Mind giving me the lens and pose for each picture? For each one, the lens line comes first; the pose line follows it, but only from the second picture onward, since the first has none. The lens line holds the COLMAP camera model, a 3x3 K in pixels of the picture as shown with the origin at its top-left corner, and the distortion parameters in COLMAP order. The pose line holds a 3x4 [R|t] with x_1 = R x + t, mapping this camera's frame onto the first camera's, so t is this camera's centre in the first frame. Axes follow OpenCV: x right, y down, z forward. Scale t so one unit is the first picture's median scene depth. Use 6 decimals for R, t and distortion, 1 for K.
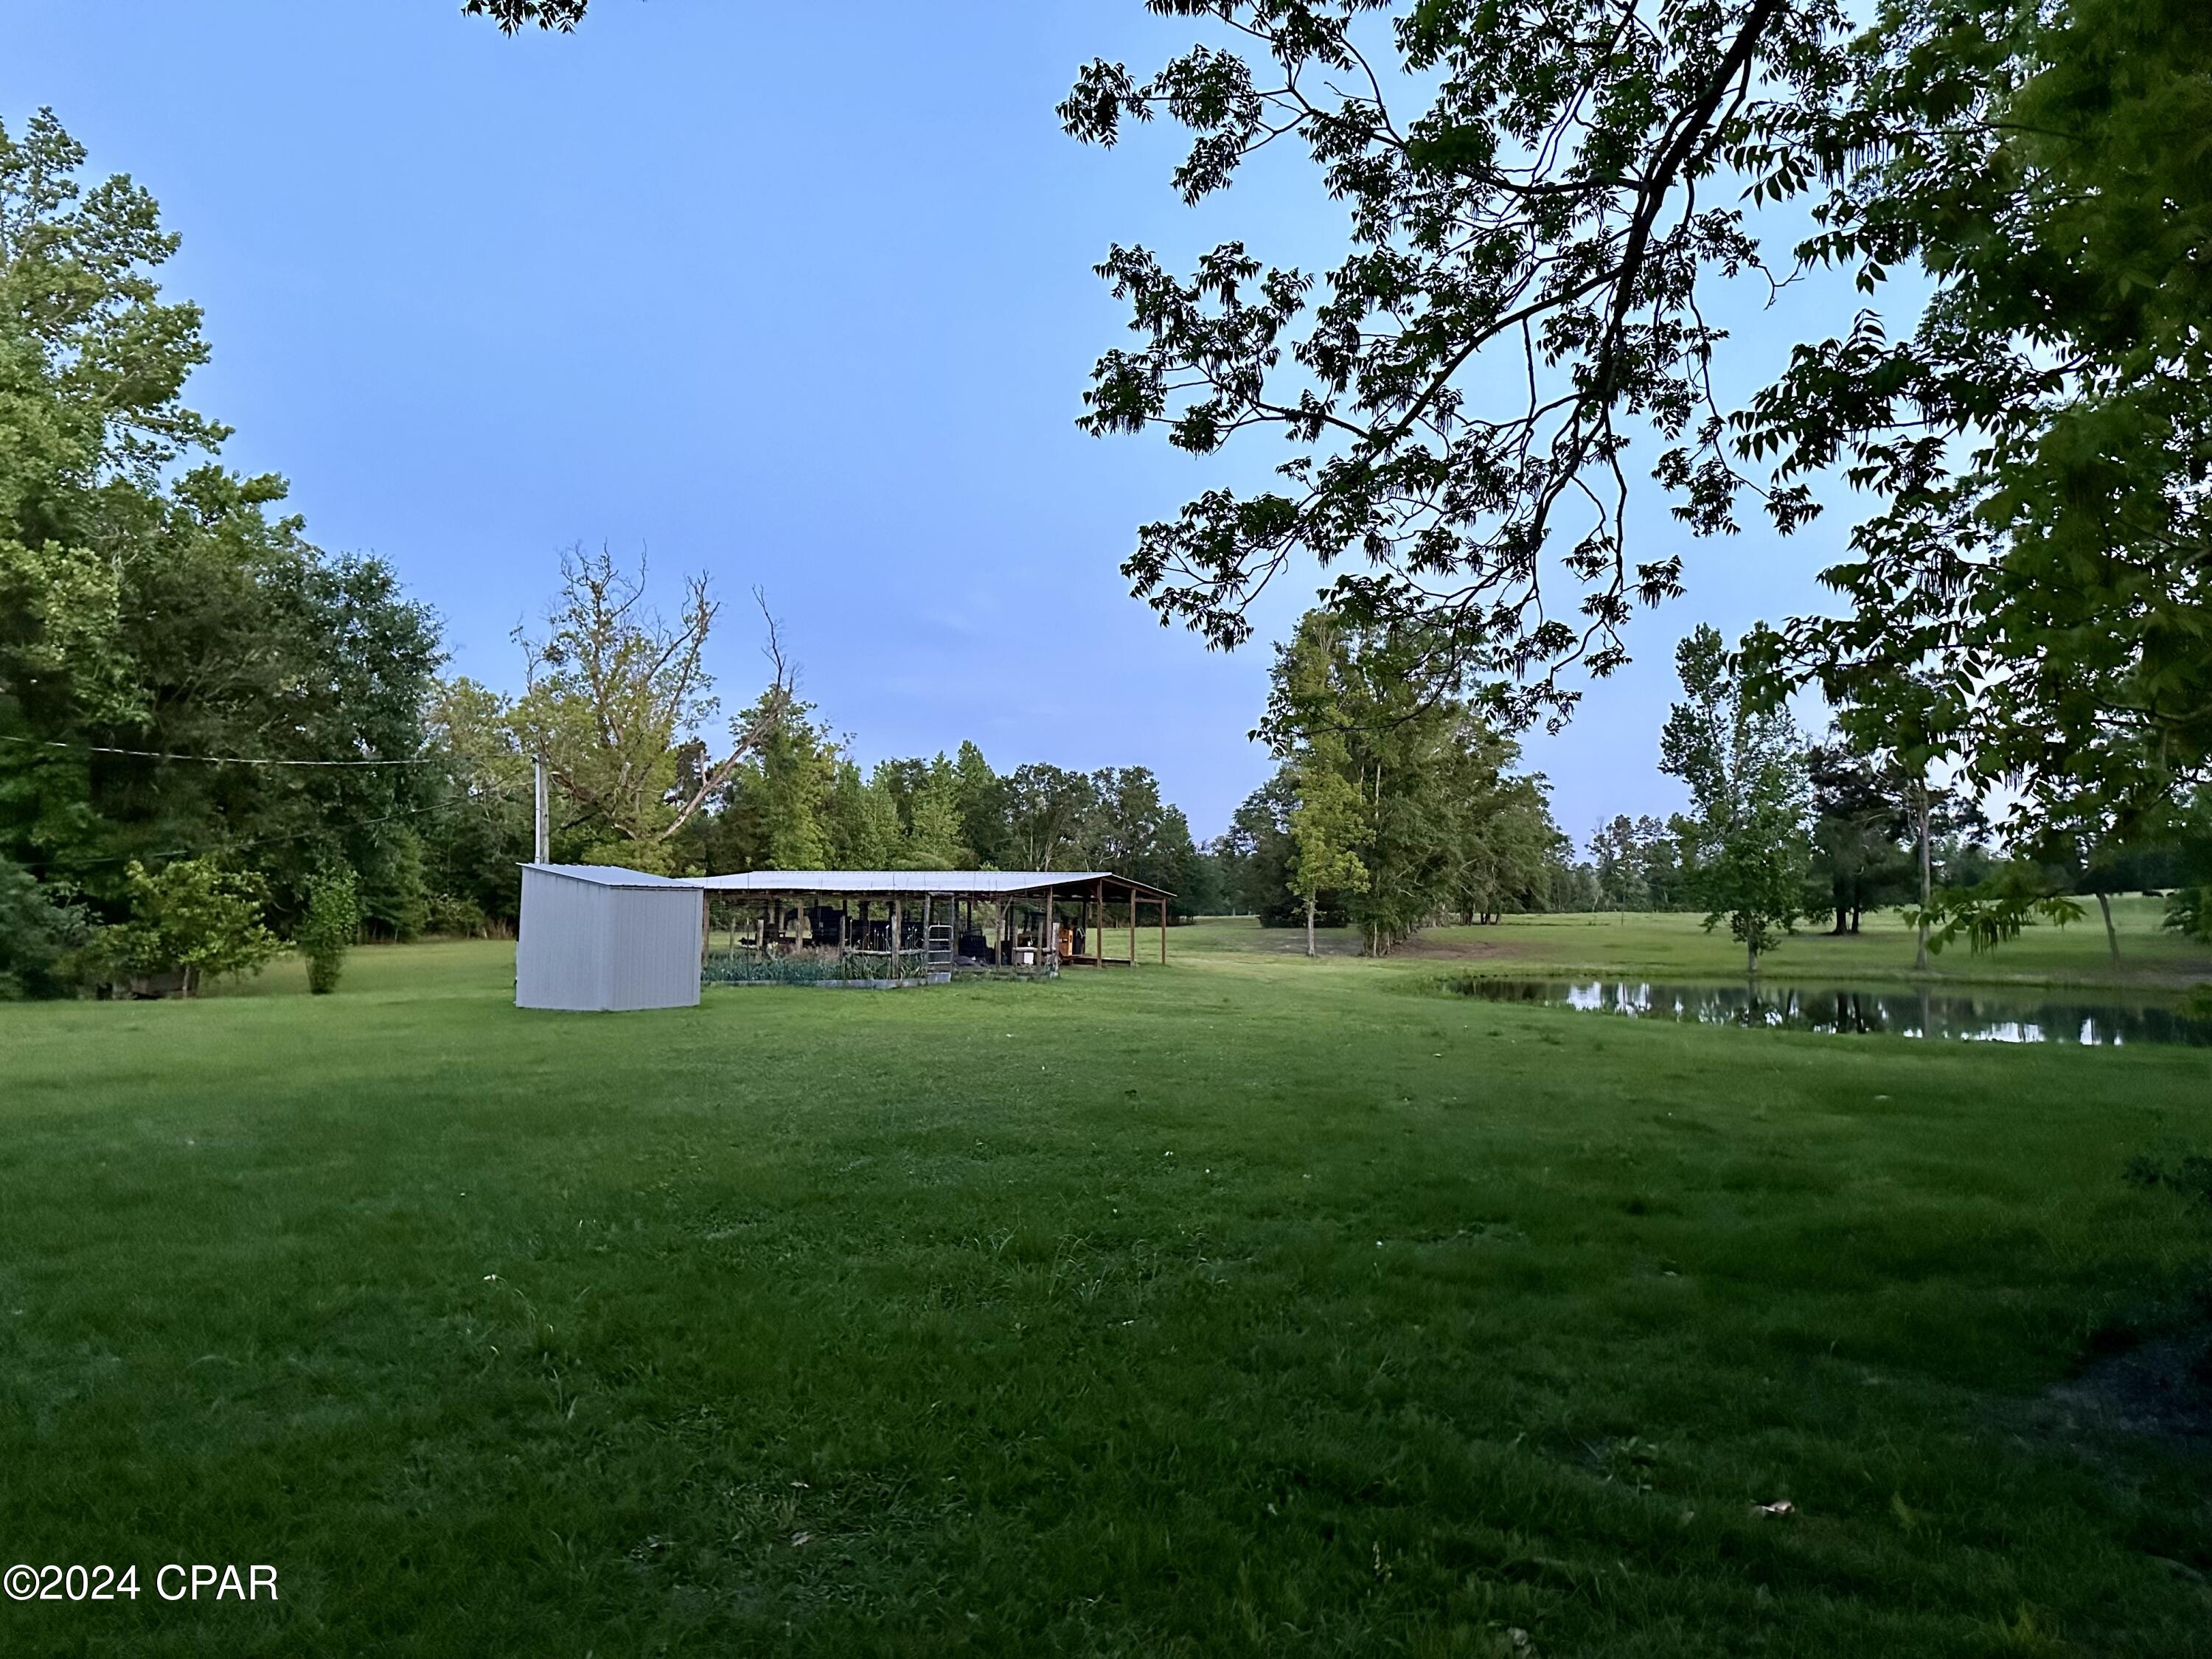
lens RADIAL K [[1556.6, 0, 1108.8], [0, 1556.6, 835.8], [0, 0, 1]] dist [0.040427, -0.036704]
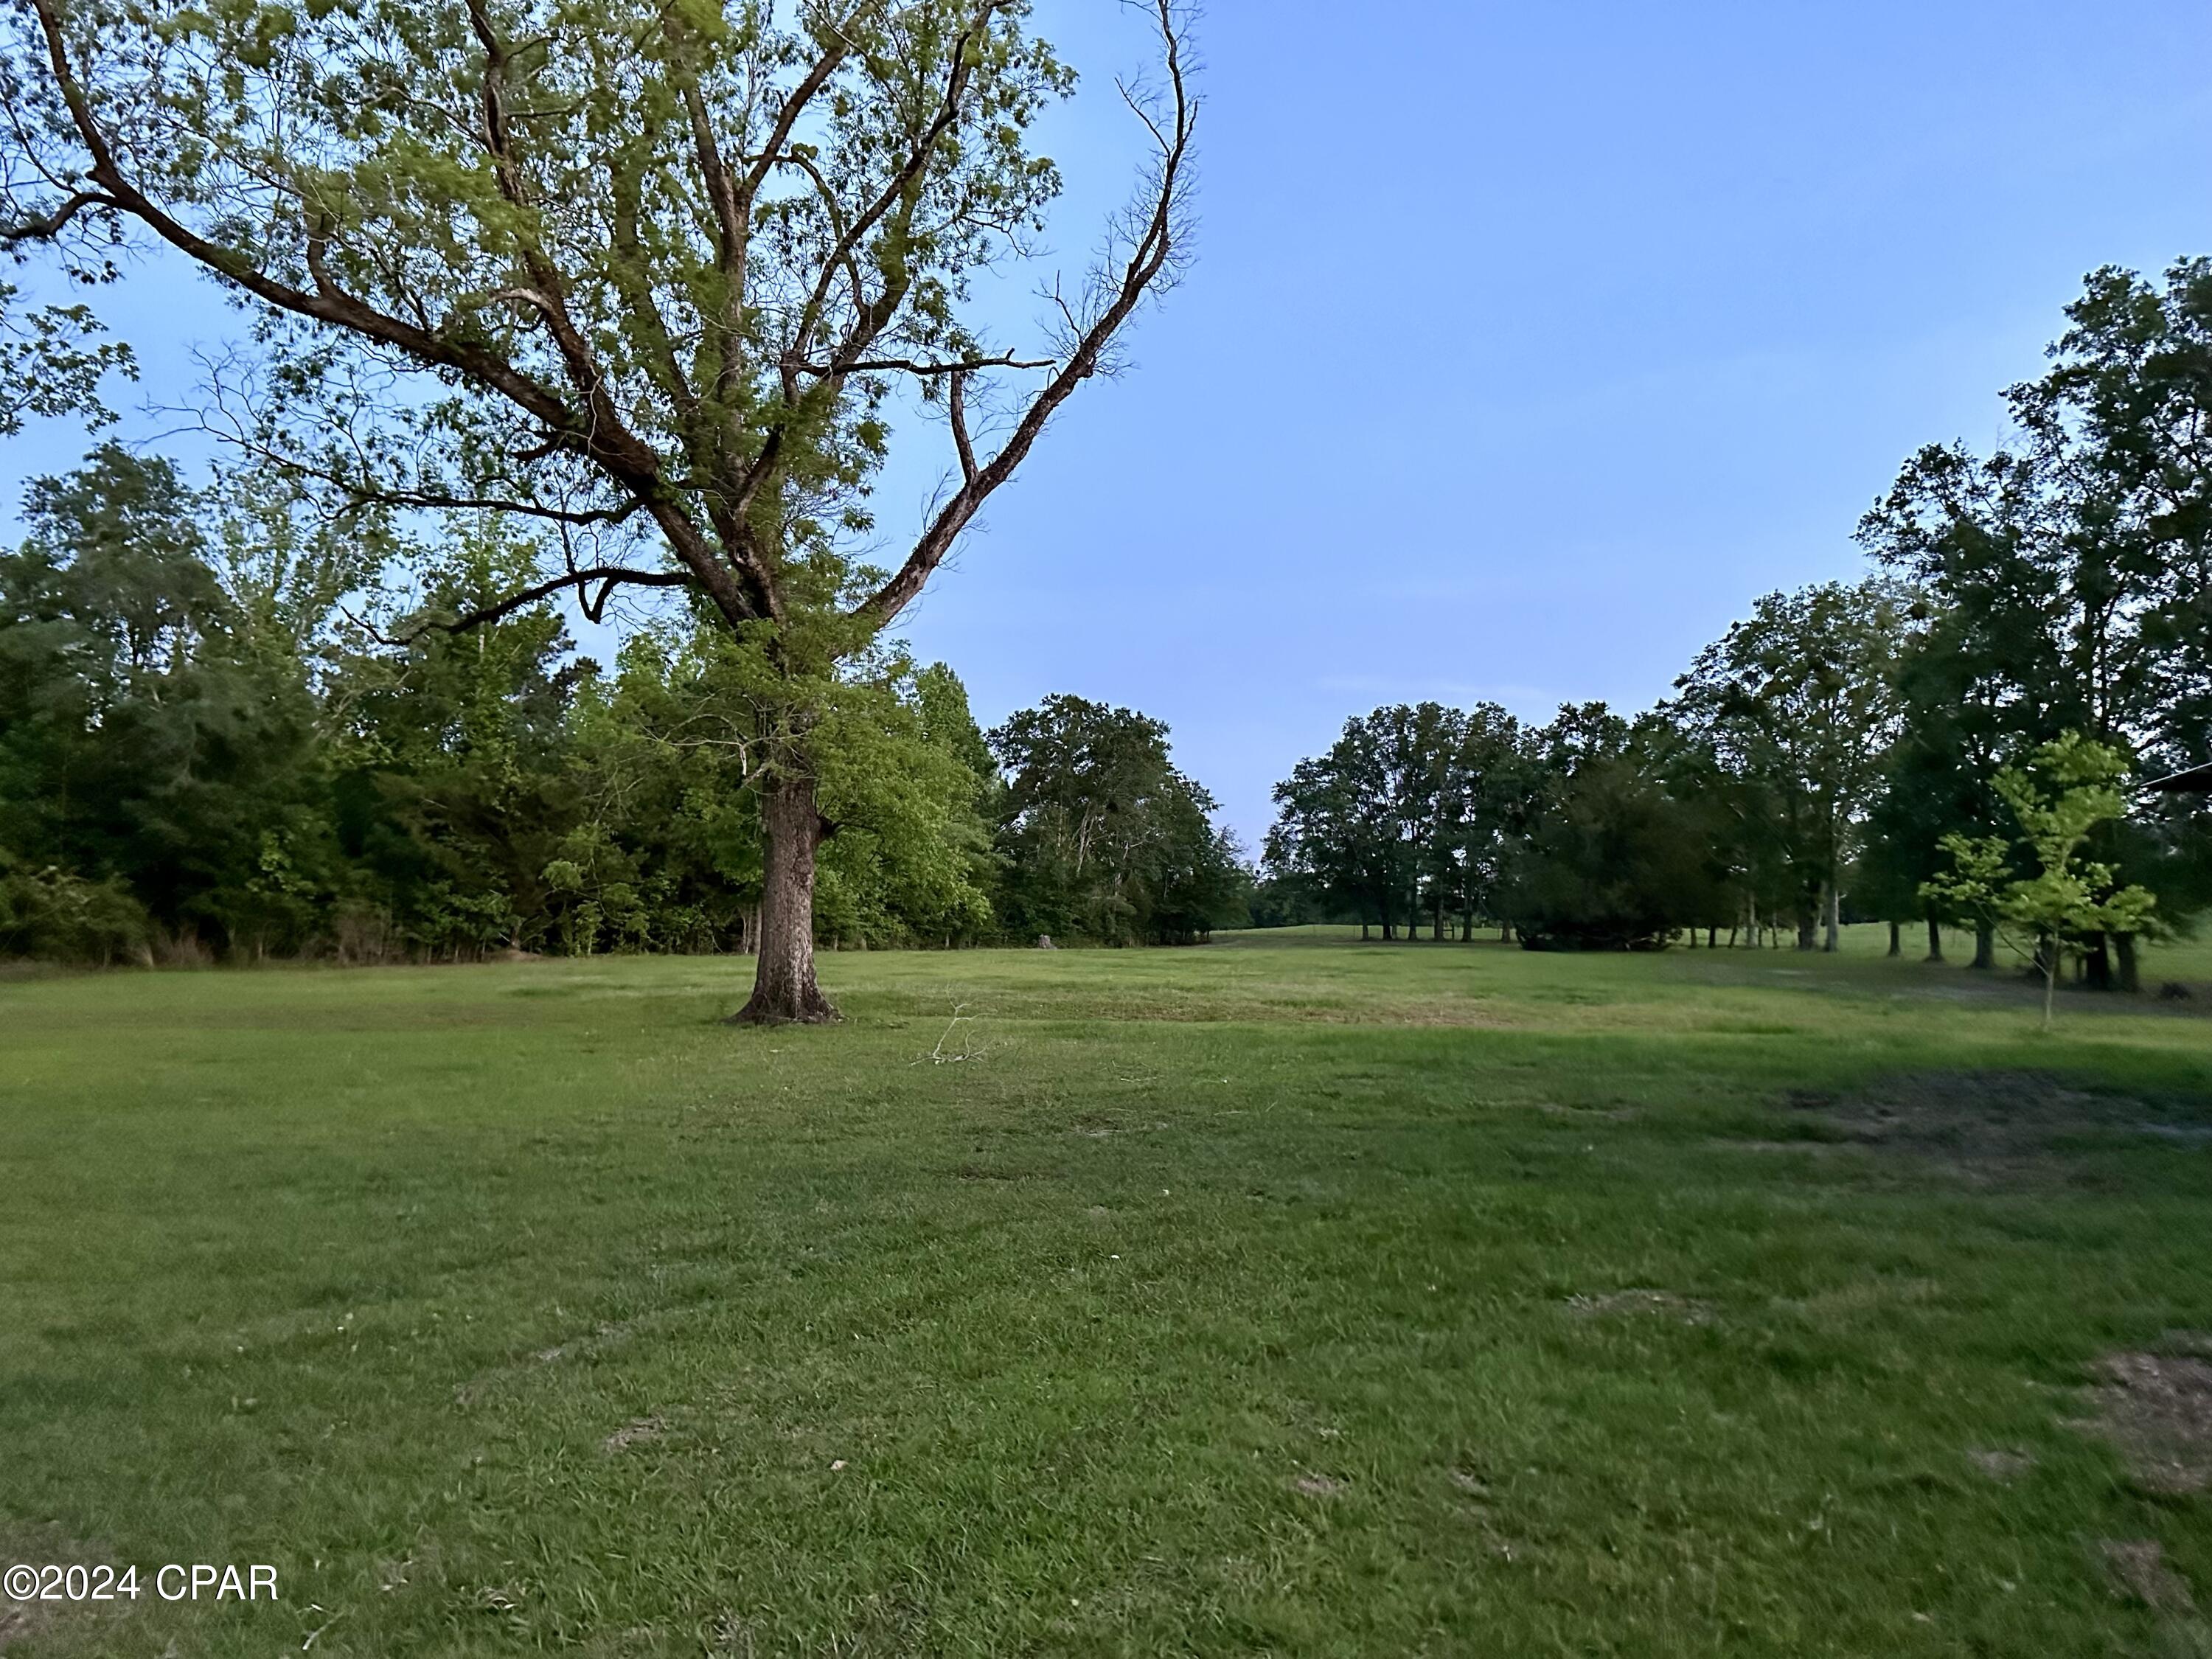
lens RADIAL K [[1556.6, 0, 1102.4], [0, 1556.6, 834.6], [0, 0, 1]] dist [0.040427, -0.036704]
pose [[0.984587, 0.005978, 0.174792, -0.102279], [-0.002893, 0.999836, -0.017898, 0.017037], [-0.174871, 0.017117, 0.984443, 0.249544]]
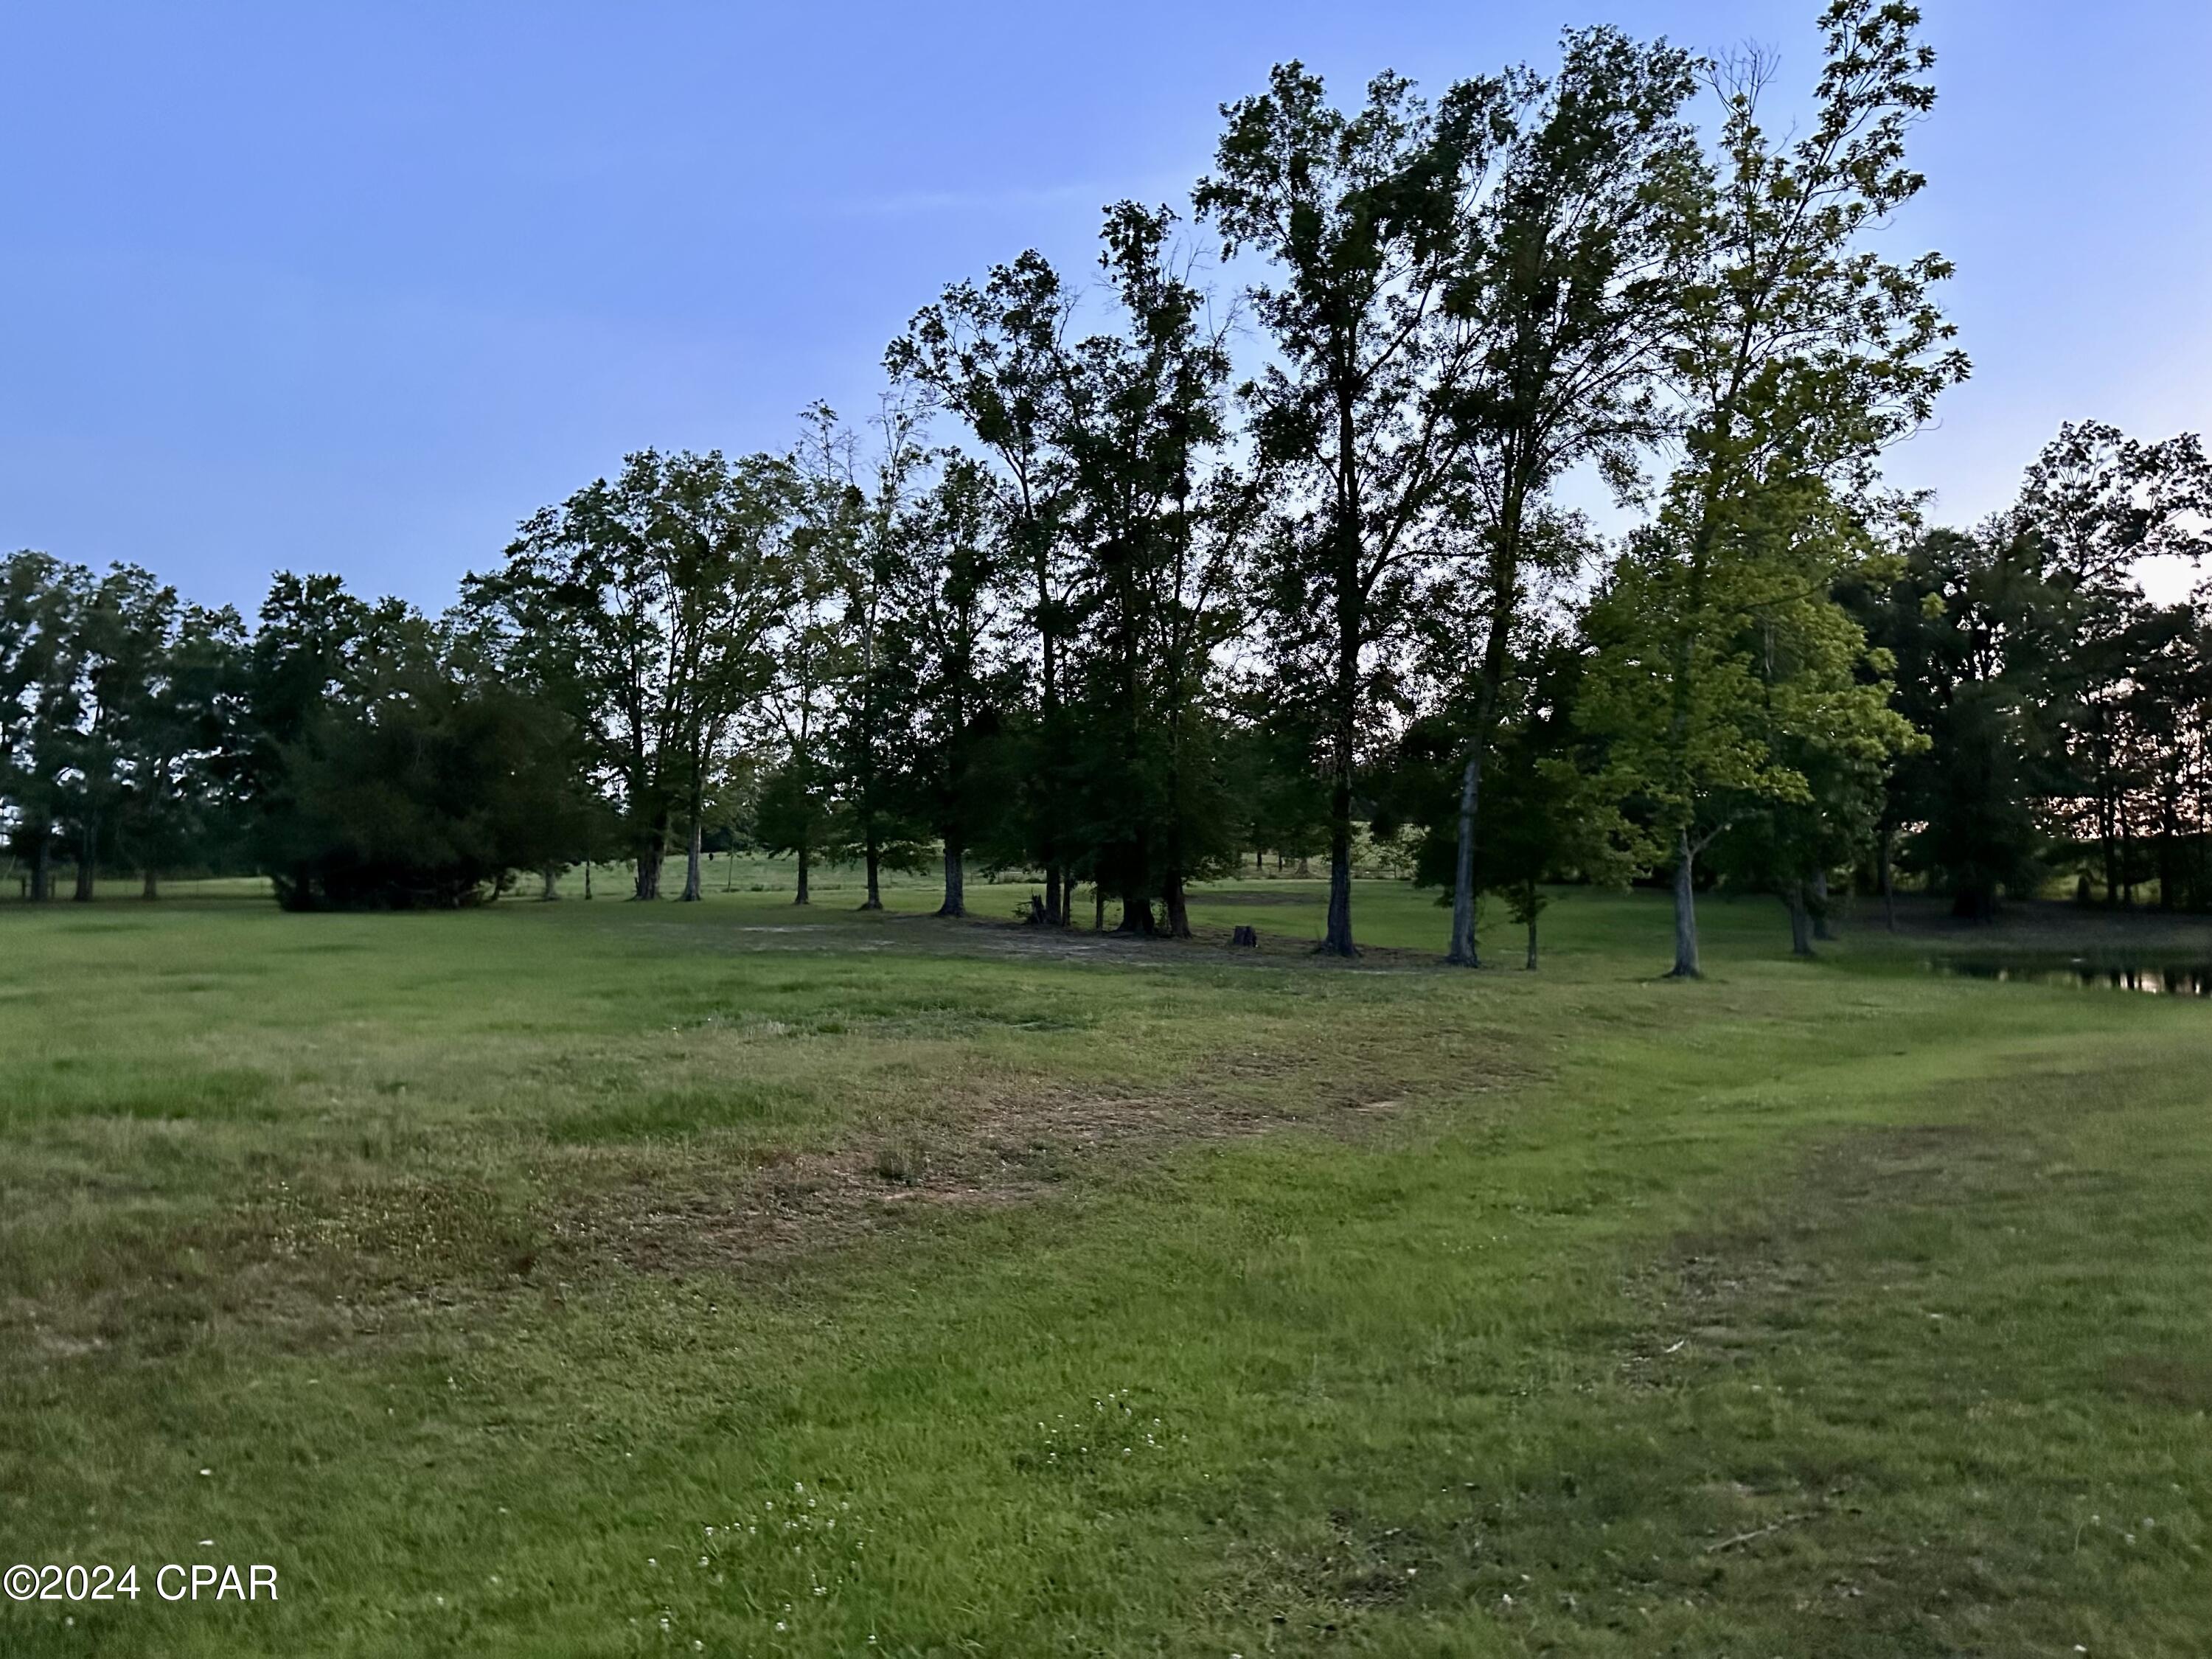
lens RADIAL K [[1556.6, 0, 1110.9], [0, 1556.6, 811.3], [0, 0, 1]] dist [0.040427, -0.036704]
pose [[0.490225, 0.019086, 0.871387, -0.094139], [-0.019835, 0.999746, -0.010738, 0.021391], [-0.871370, -0.012020, 0.490479, 0.354980]]
